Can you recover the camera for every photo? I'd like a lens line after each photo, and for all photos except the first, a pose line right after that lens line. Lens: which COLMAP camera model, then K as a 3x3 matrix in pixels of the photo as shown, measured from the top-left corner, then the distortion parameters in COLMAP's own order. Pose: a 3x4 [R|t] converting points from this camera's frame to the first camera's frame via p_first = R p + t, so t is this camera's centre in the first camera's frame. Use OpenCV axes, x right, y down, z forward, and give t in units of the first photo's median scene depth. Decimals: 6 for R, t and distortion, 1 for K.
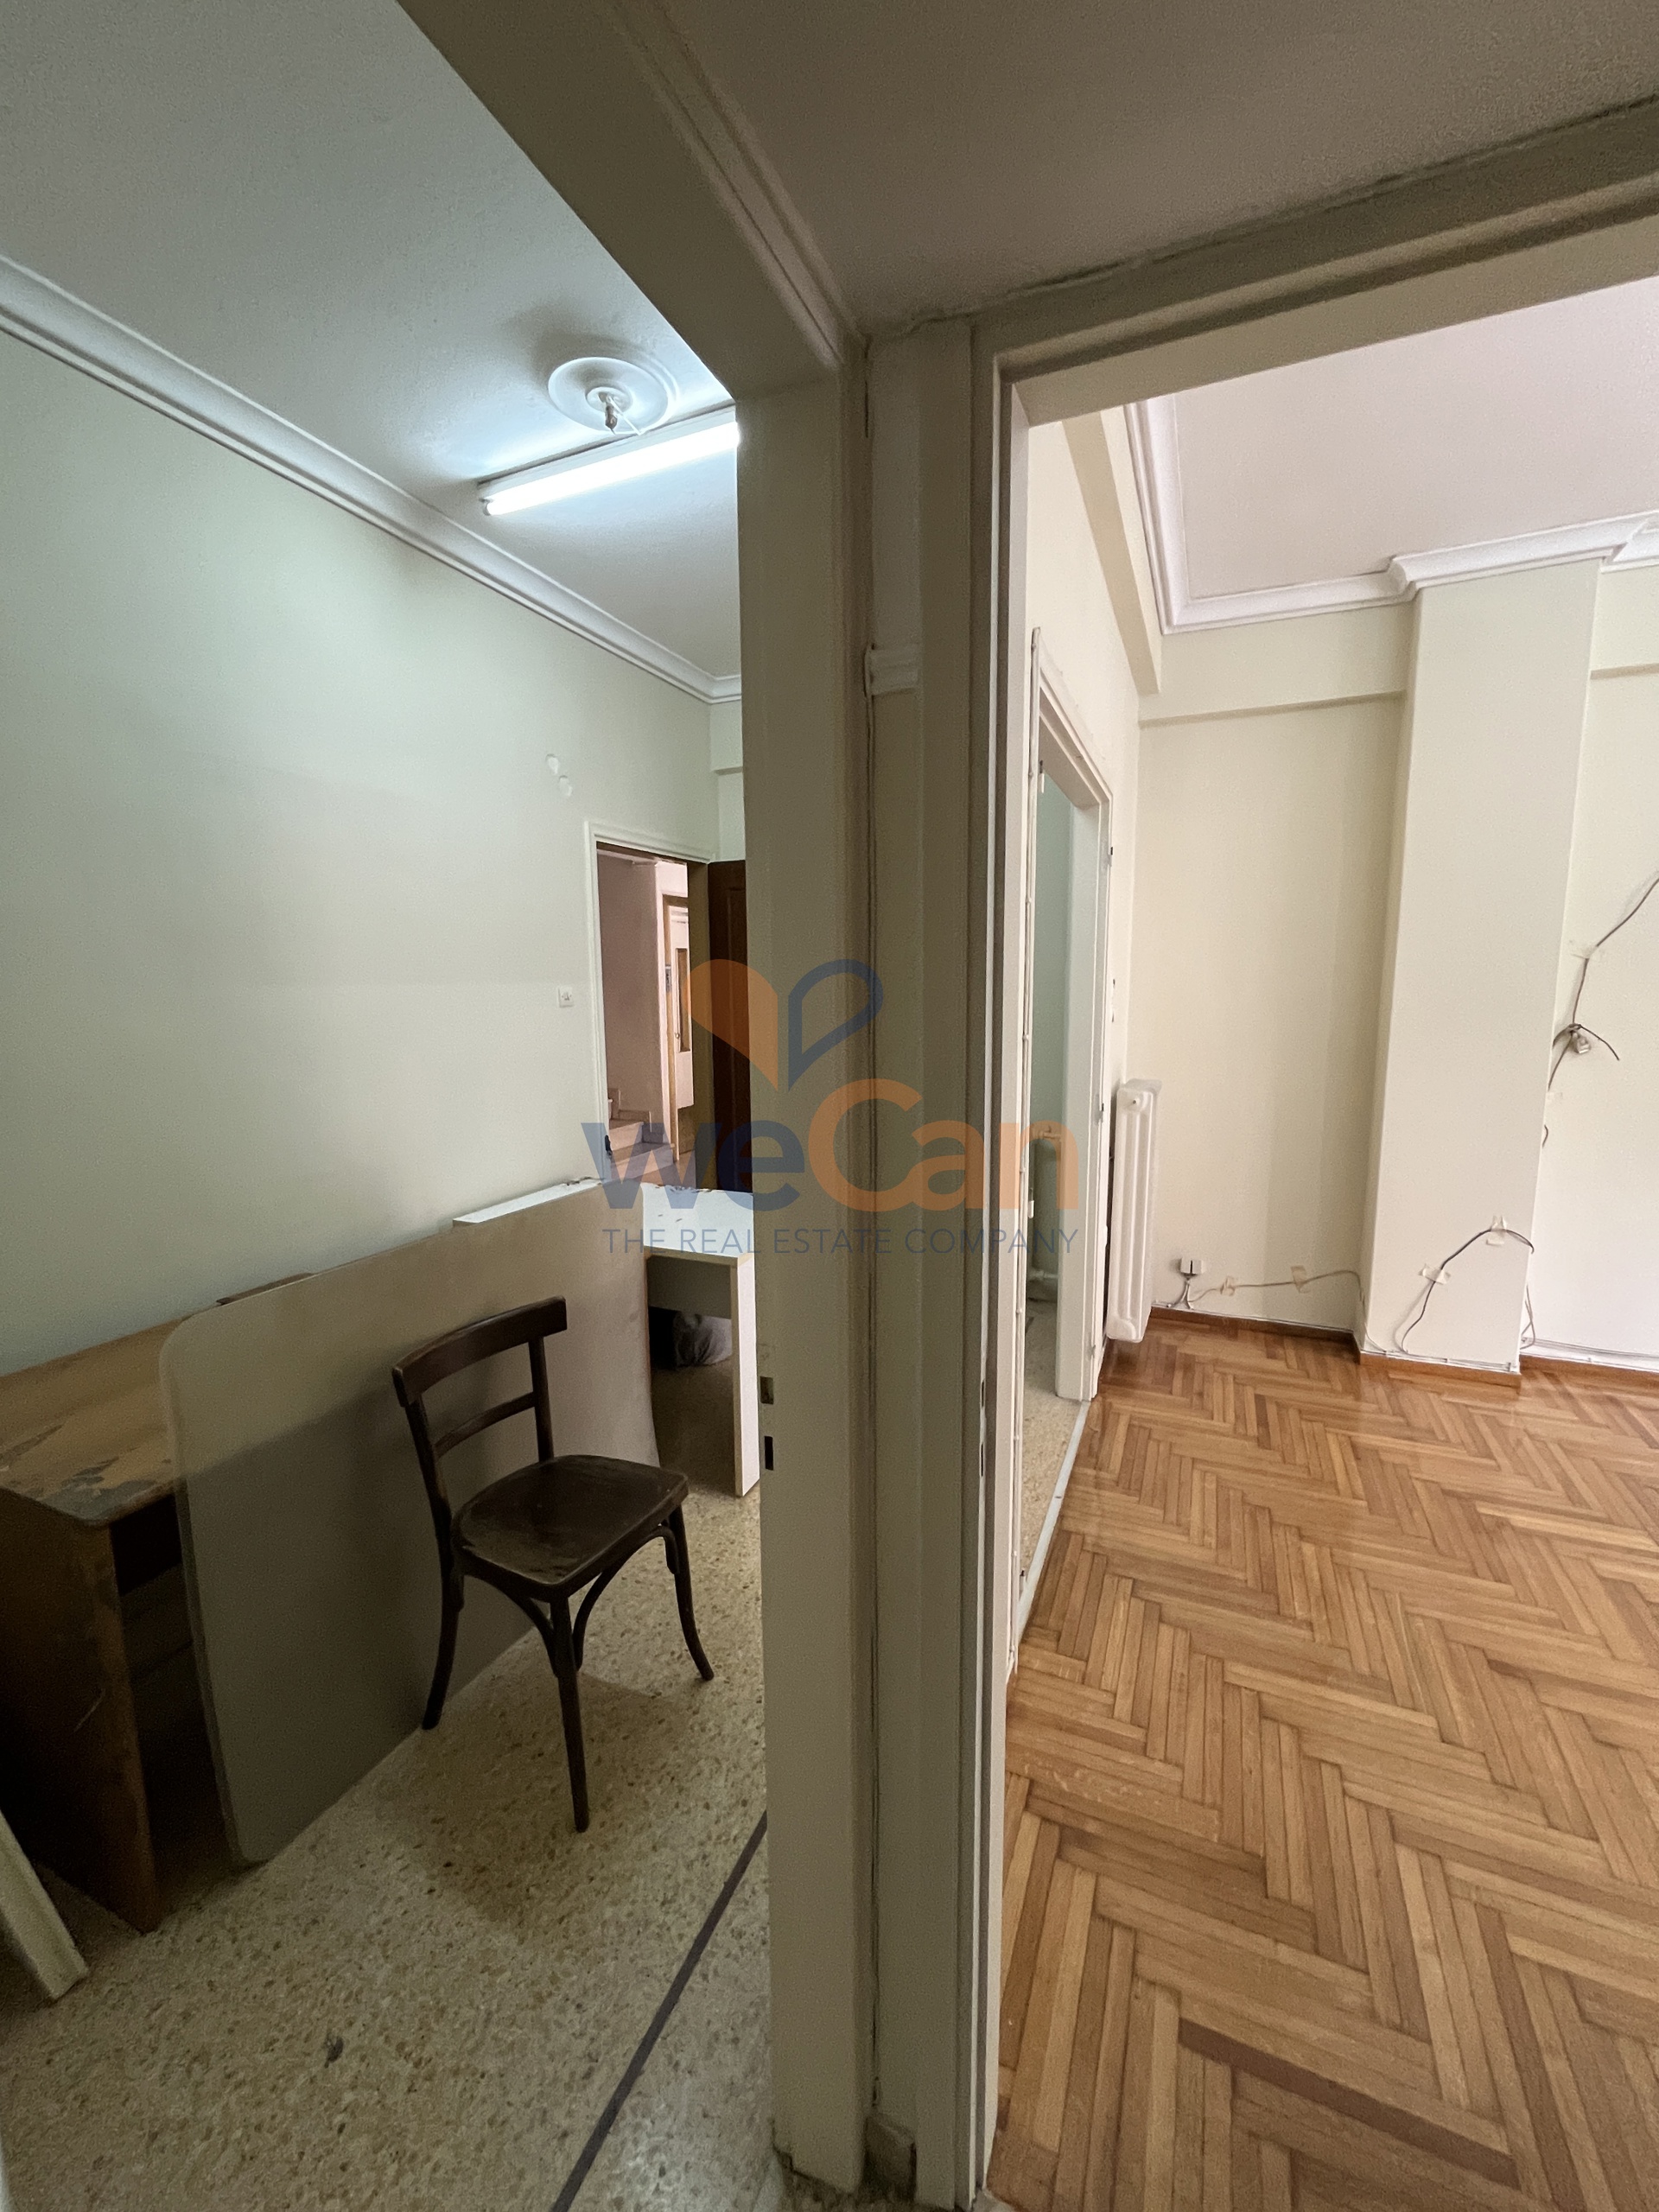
lens RADIAL K [[895.1, 0, 833.5], [0, 895.1, 1105.1], [0, 0, 1]] dist [-0.003395, 0.000536]
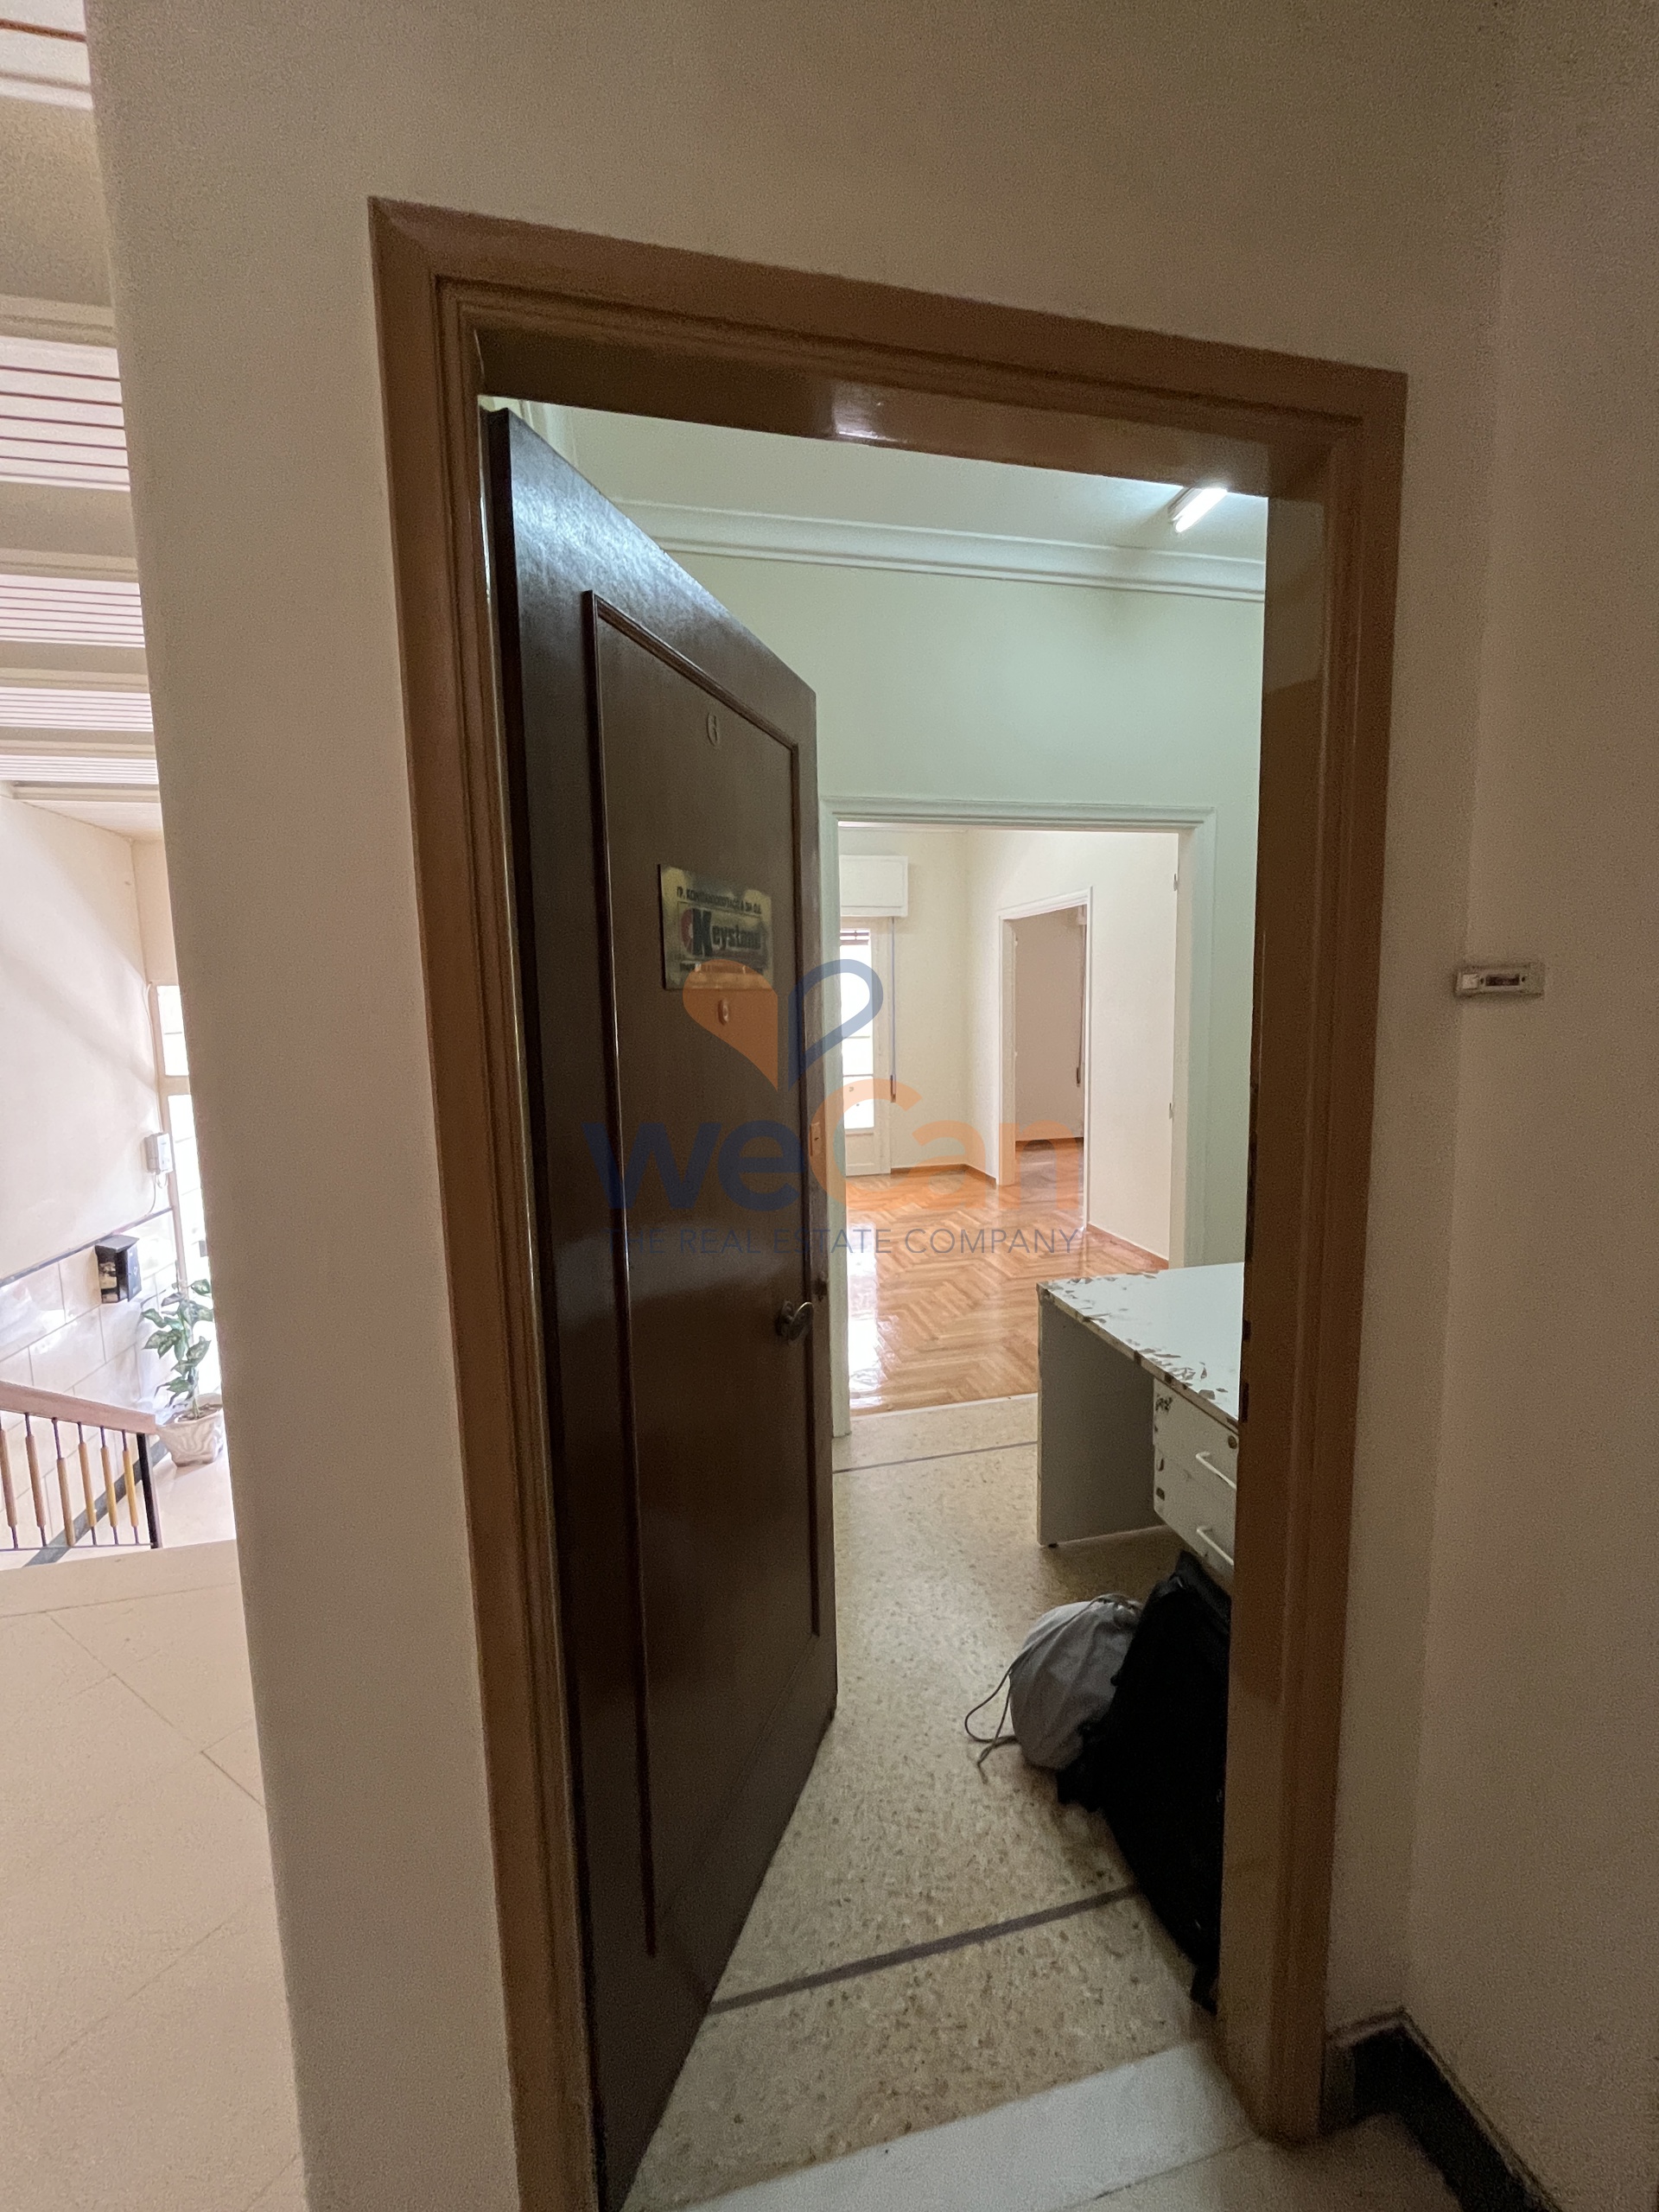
lens RADIAL K [[895.1, 0, 831.1], [0, 895.1, 1105.1], [0, 0, 1]] dist [-0.003395, 0.000536]
pose [[-0.589537, -0.076113, 0.804147, -0.632579], [0.137606, 0.971534, 0.192838, -0.267581], [-0.795934, 0.224341, -0.562282, 1.903723]]
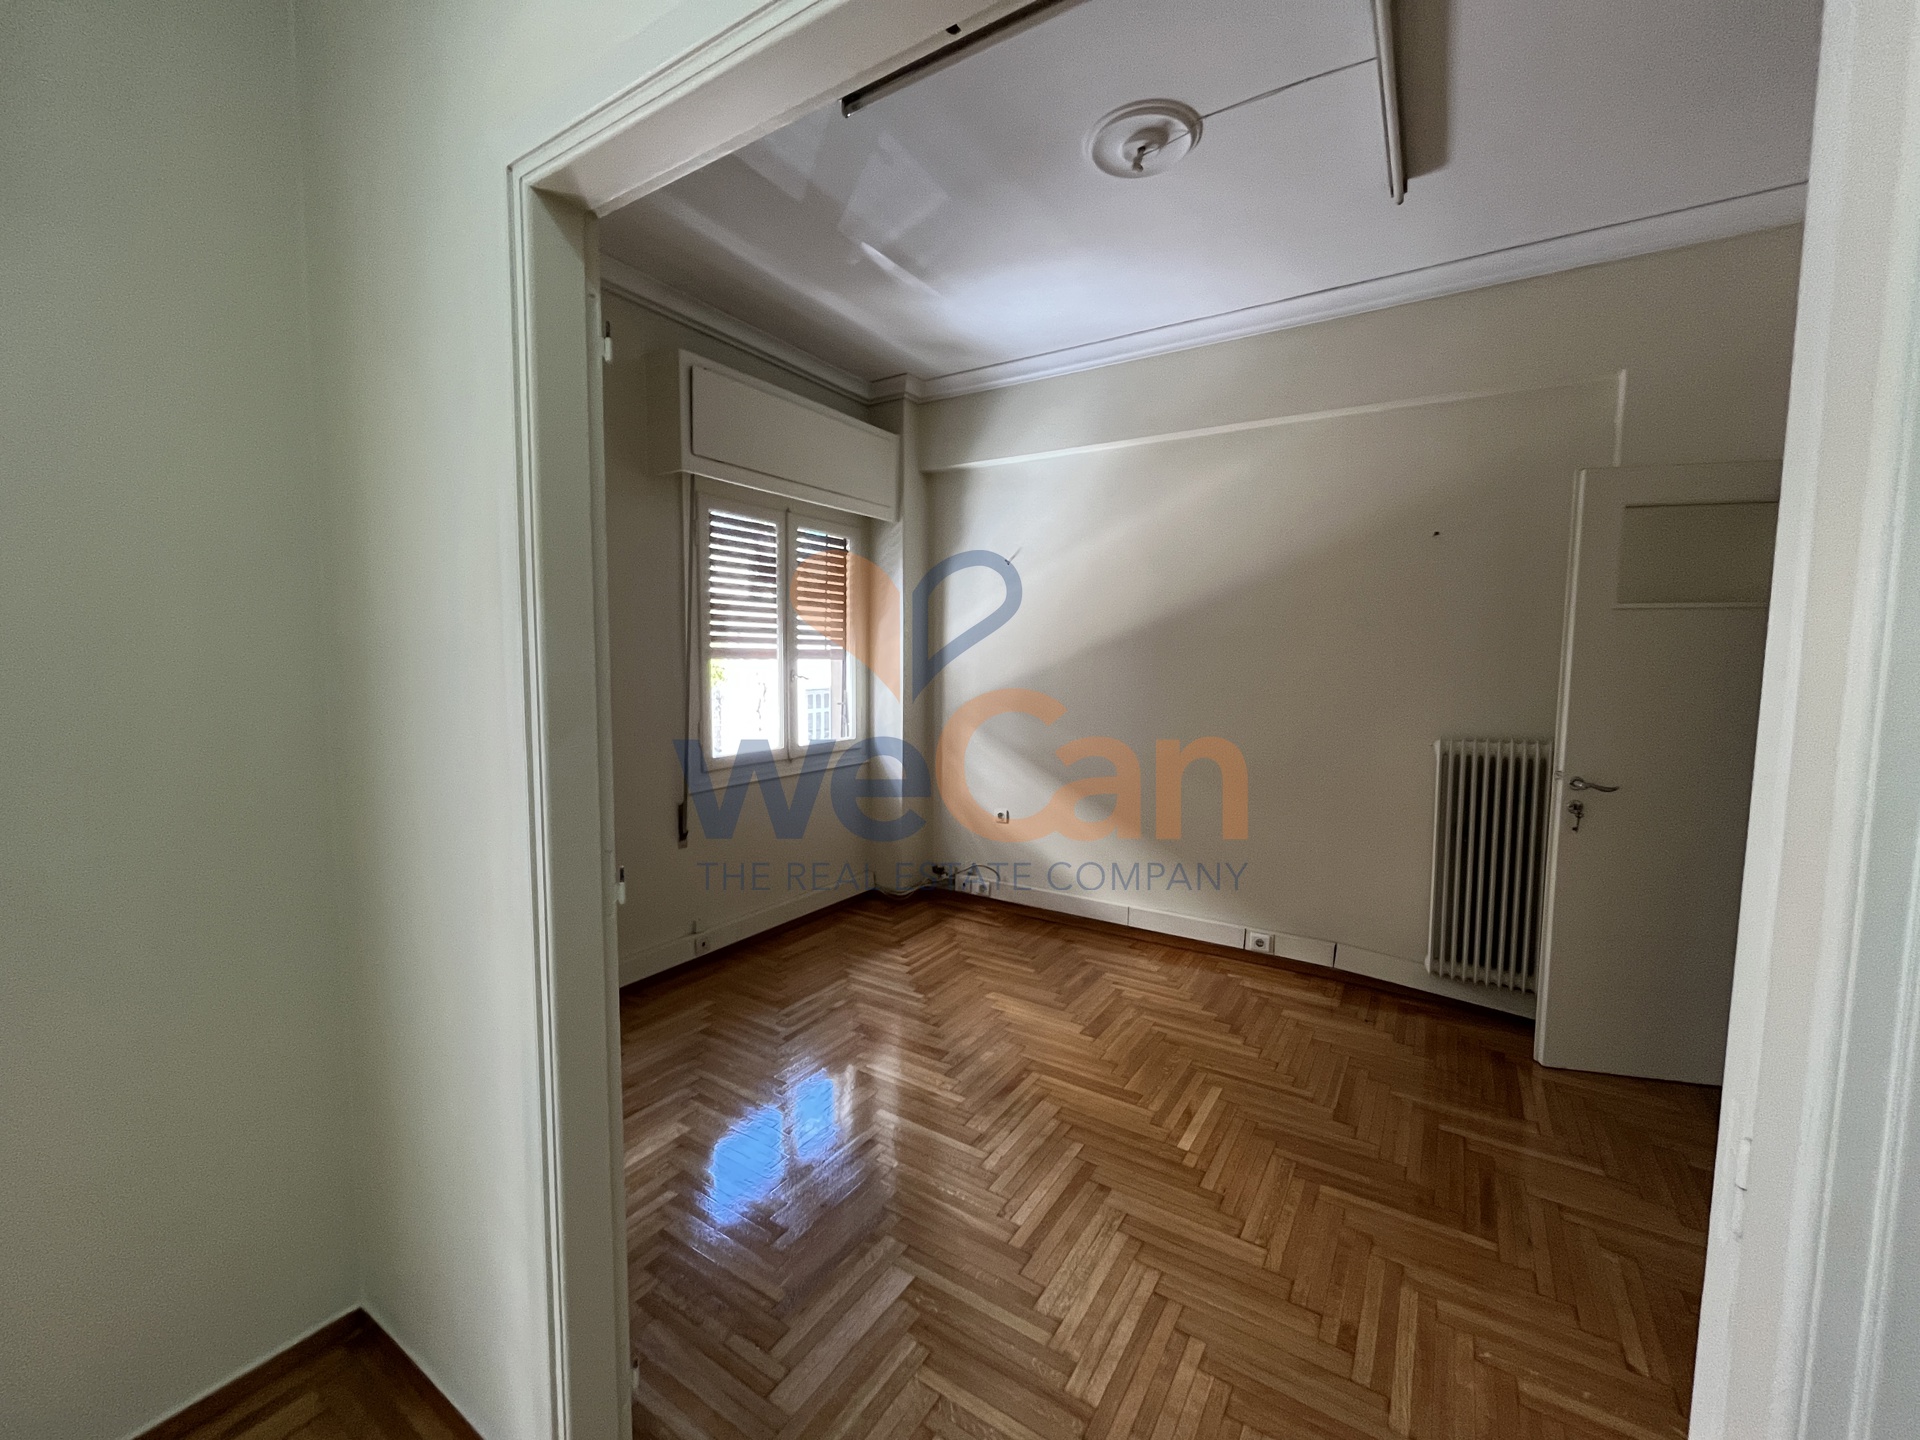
lens RADIAL K [[776.9, 0, 949.1], [0, 776.9, 726.3], [0, 0, 1]] dist [-0.003395, 0.000536]
pose [[-0.985291, -0.022200, 0.169436, 0.978717], [0.017113, 0.973722, 0.227095, -0.022067], [-0.170025, 0.226654, -0.959020, 0.274858]]
